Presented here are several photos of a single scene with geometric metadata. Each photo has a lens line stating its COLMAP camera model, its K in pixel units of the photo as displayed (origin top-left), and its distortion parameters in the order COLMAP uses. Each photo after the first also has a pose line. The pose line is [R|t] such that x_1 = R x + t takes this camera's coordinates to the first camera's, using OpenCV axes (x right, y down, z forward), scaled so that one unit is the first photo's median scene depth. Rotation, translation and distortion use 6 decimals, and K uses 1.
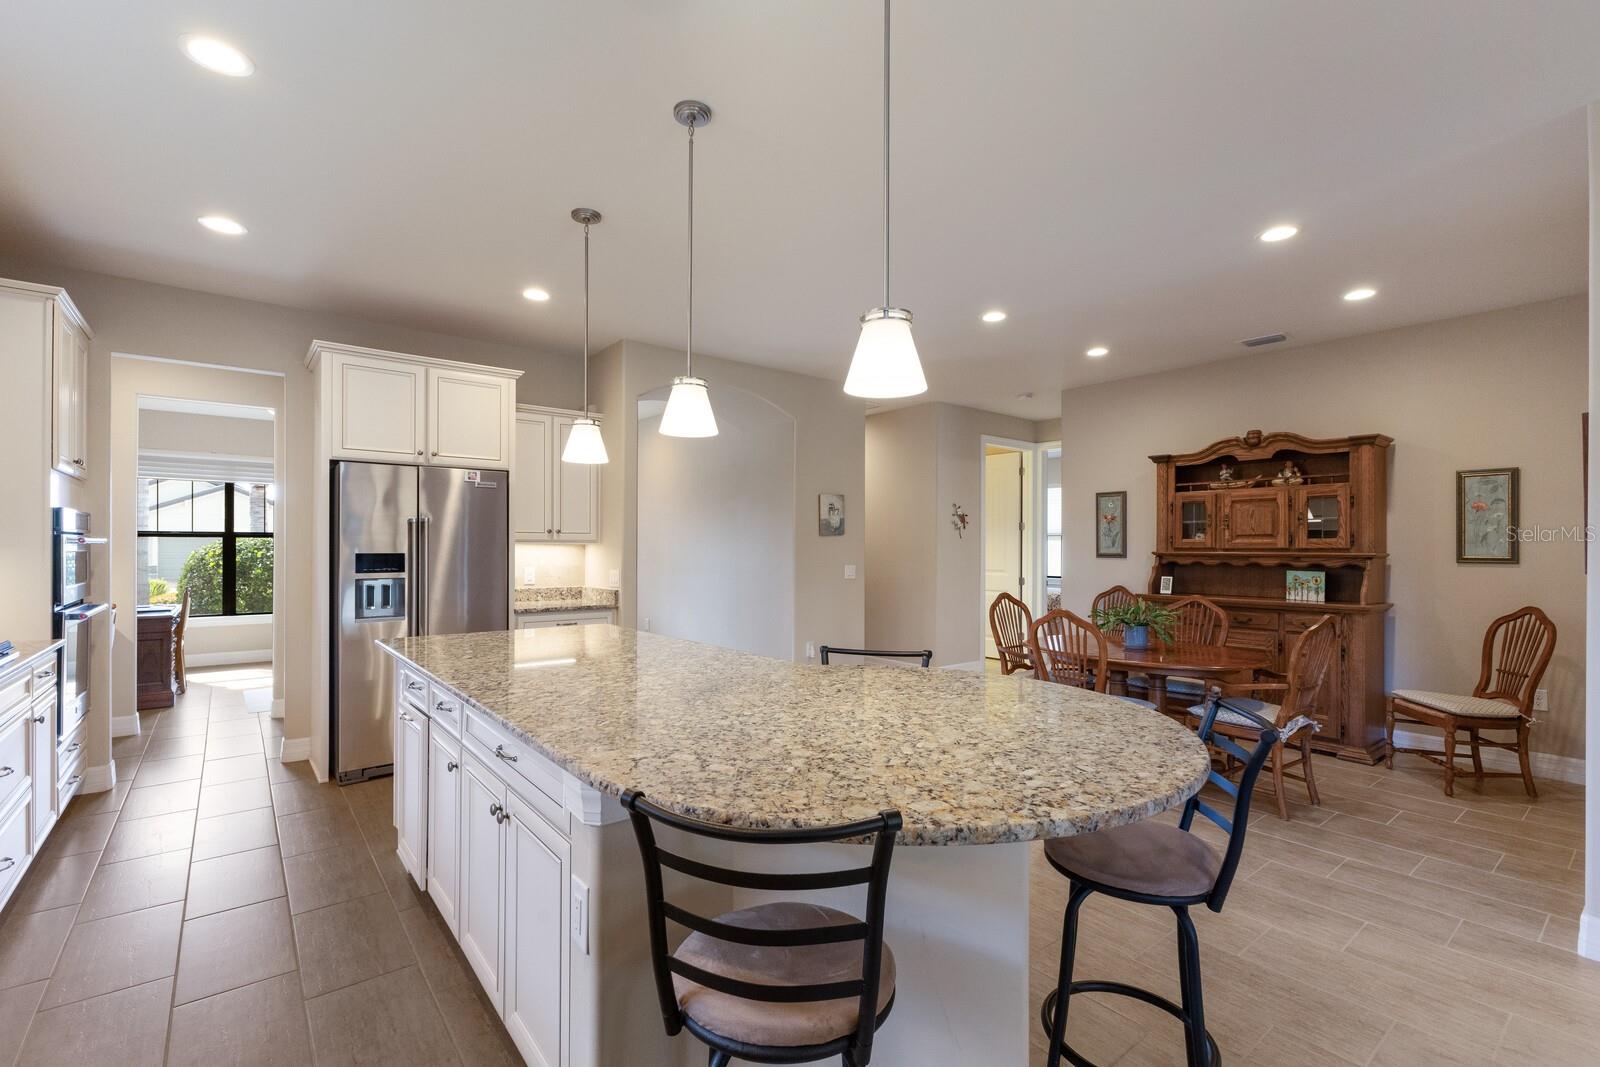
lens RADIAL K [[713.8, 0, 792.2], [0, 713.8, 545.4], [0, 0, 1]] dist [-0.002457, 0.000221]
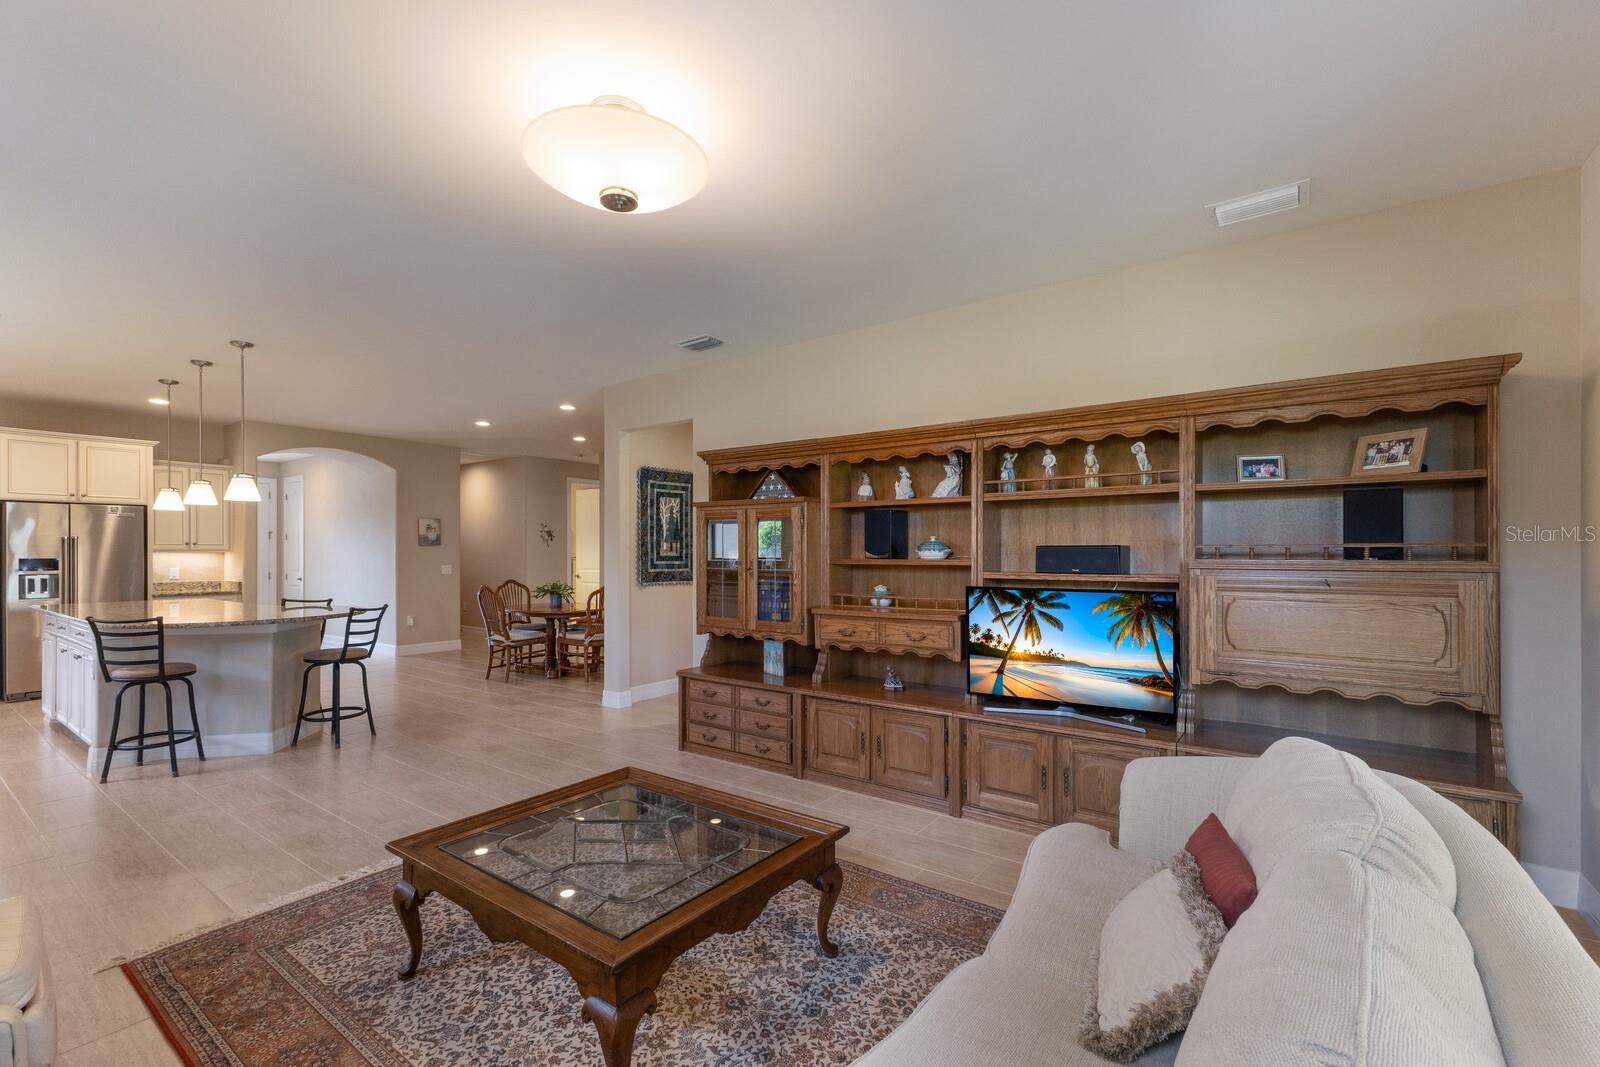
lens RADIAL K [[686.1, 0, 808.7], [0, 686.1, 554.7], [0, 0, 1]] dist [0.017089, -0.005430]
pose [[0.961435, -0.004424, 0.274997, 0.636695], [0.002610, 0.999972, 0.006965, -0.003685], [-0.275021, -0.005978, 0.961420, -0.947056]]
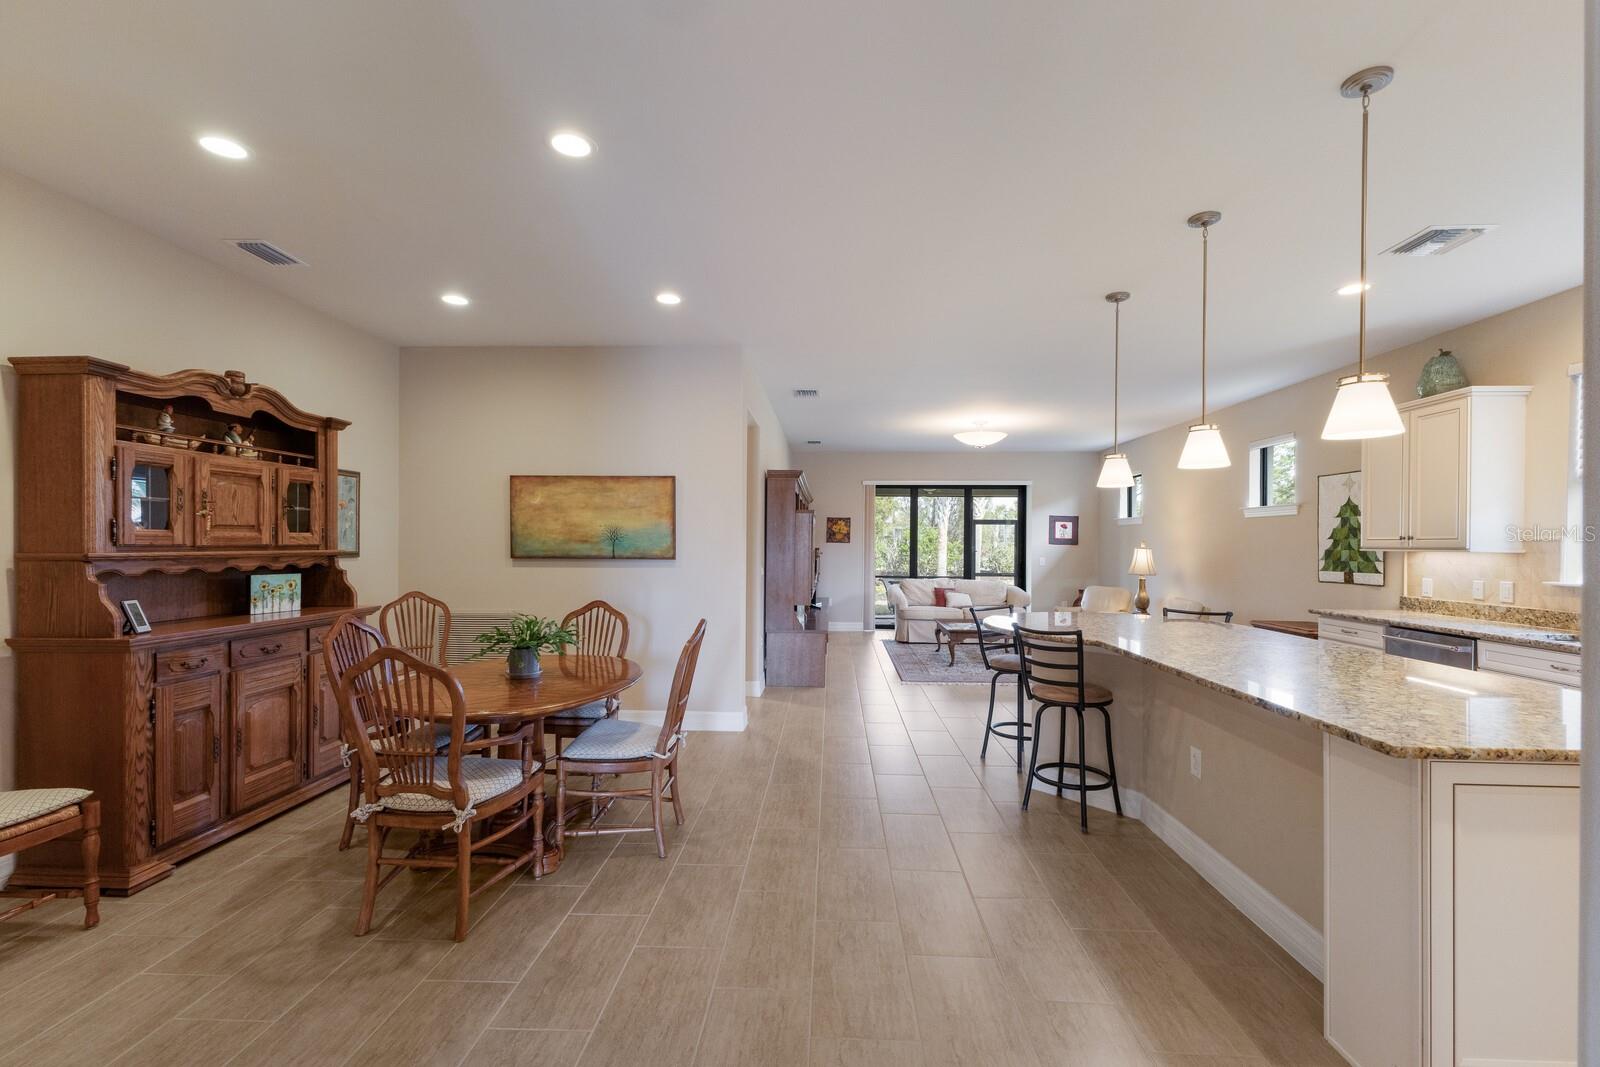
lens RADIAL K [[686.1, 0, 800.9], [0, 686.1, 542.8], [0, 0, 1]] dist [0.017089, -0.005430]
pose [[-0.755368, -0.007987, 0.655252, -0.239179], [-0.011931, 0.999928, -0.001565, -0.004618], [-0.655192, -0.009000, -0.755409, 1.398984]]
